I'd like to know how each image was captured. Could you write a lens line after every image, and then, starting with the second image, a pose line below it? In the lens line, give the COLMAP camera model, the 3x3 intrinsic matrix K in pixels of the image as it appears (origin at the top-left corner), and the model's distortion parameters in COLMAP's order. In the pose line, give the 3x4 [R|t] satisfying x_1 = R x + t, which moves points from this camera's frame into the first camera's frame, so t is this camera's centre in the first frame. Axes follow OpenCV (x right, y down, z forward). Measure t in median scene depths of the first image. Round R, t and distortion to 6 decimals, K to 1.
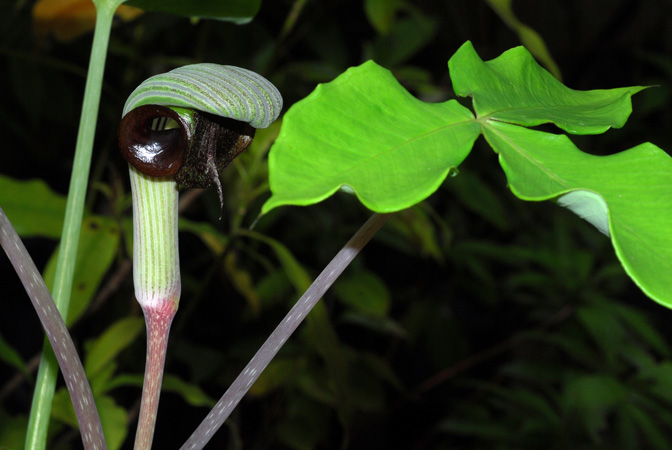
lens RADIAL K [[1822.9, 0, 335.9], [0, 1822.9, 224.9], [0, 0, 1]] dist [-0.115014, 0.000000]
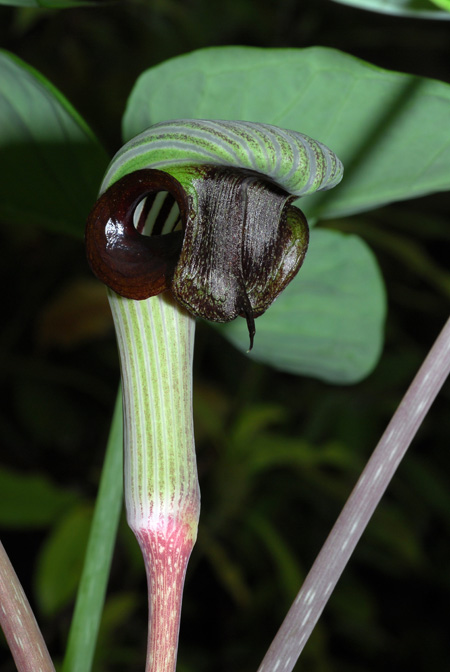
lens RADIAL K [[1822.9, 0, 225.1], [0, 1822.9, 336.2], [0, 0, 1]] dist [-0.115014, 0.000000]
pose [[0.982082, -0.083907, -0.168743, 0.030334], [0.018636, 0.934264, -0.356095, 0.200695], [0.187529, 0.346570, 0.919088, 0.430316]]
